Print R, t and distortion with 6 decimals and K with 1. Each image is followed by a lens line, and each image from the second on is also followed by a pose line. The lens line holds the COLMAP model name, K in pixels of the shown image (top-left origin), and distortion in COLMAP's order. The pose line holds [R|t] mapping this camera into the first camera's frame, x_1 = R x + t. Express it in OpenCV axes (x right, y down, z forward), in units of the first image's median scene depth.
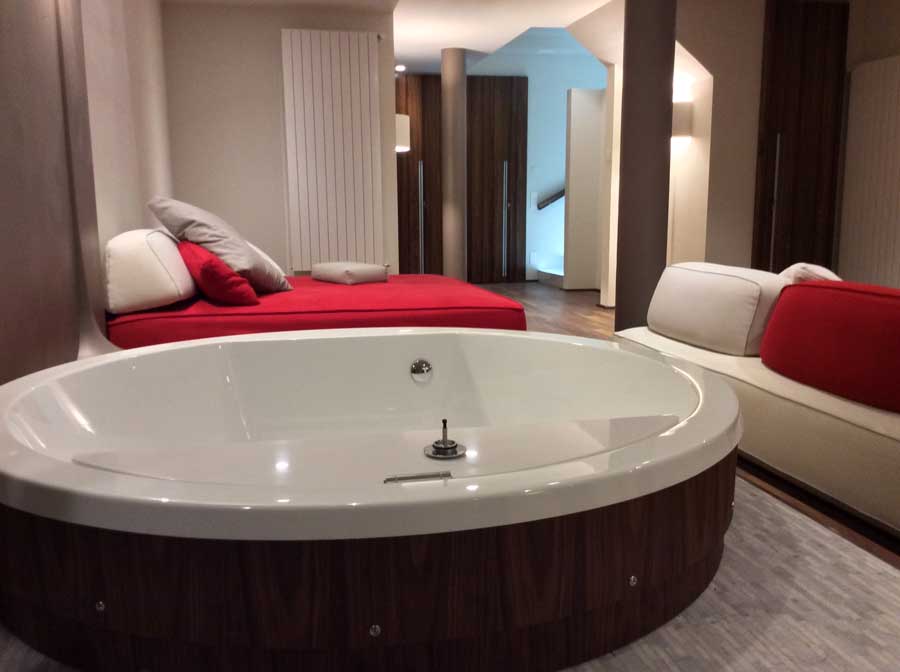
lens RADIAL K [[806.4, 0, 441.2], [0, 806.4, 343.4], [0, 0, 1]] dist [0.088962, -0.166066]
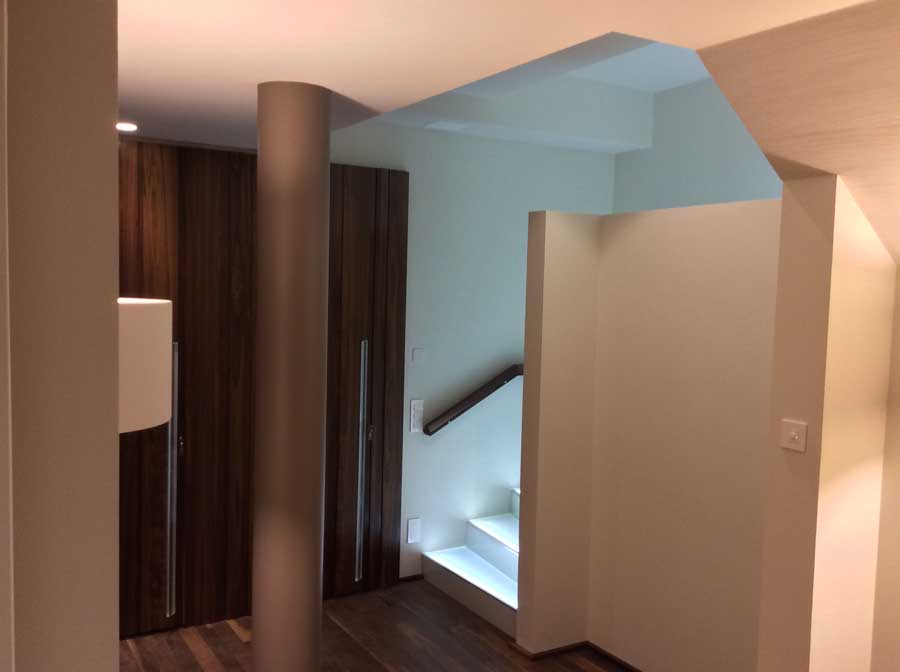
lens RADIAL K [[826.2, 0, 452.4], [0, 826.2, 338.9], [0, 0, 1]] dist [0.078217, 0.000000]
pose [[0.942684, 0.009007, 0.333564, -0.038089], [0.025491, 0.994771, -0.098901, -0.204388], [-0.332711, 0.101735, 0.937525, 0.614245]]
